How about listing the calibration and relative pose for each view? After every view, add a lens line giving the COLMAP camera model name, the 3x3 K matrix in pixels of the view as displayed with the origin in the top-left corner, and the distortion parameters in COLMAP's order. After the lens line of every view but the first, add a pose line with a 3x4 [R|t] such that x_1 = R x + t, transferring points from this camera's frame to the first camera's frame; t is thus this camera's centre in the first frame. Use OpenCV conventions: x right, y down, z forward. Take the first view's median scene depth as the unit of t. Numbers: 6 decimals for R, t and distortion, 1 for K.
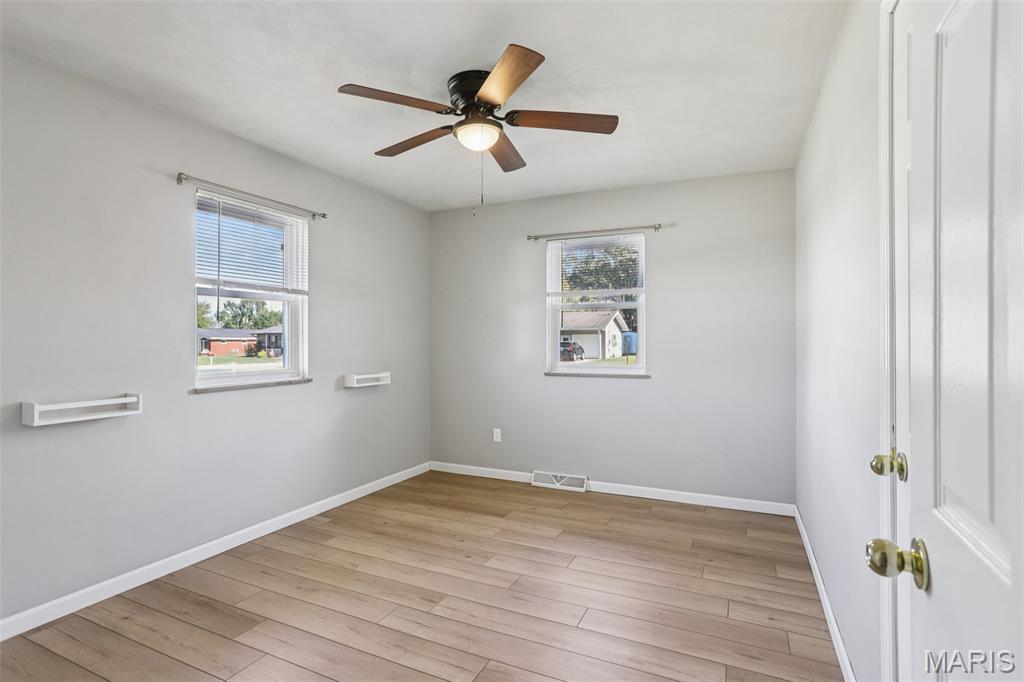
lens RADIAL K [[514.5, 0, 506.1], [0, 514.5, 343.4], [0, 0, 1]] dist [-0.064533, 0.028790]
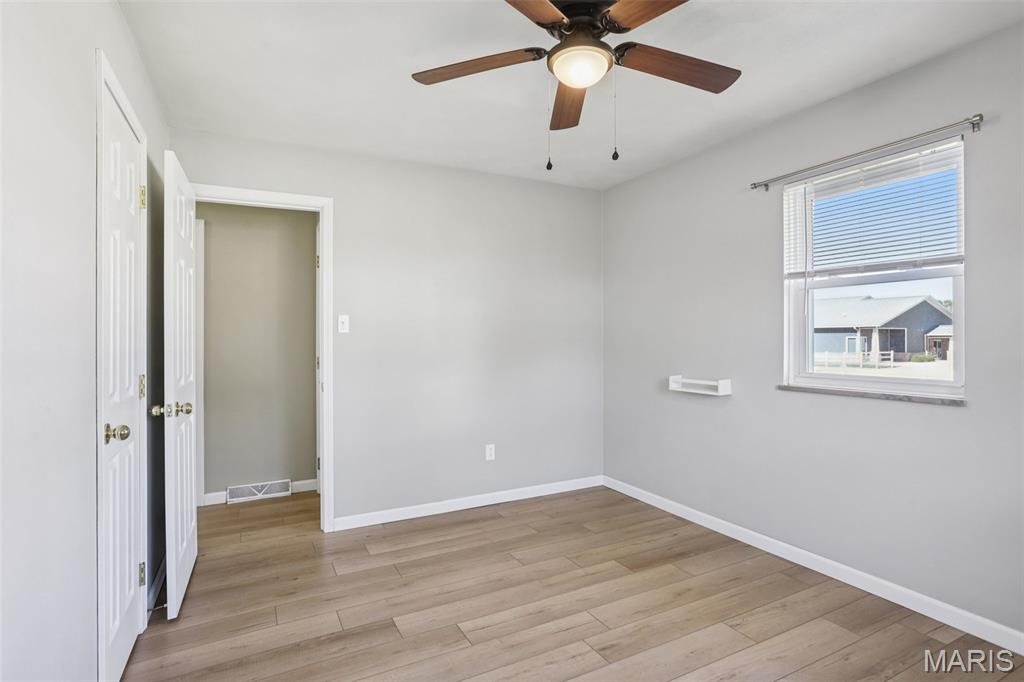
lens RADIAL K [[514.5, 0, 505.1], [0, 514.5, 335.1], [0, 0, 1]] dist [-0.064533, 0.028790]
pose [[-0.611038, -0.002710, -0.791597, 0.551709], [-0.003937, 0.999992, -0.000384, -0.007881], [0.791591, 0.002881, -0.611044, 1.239632]]
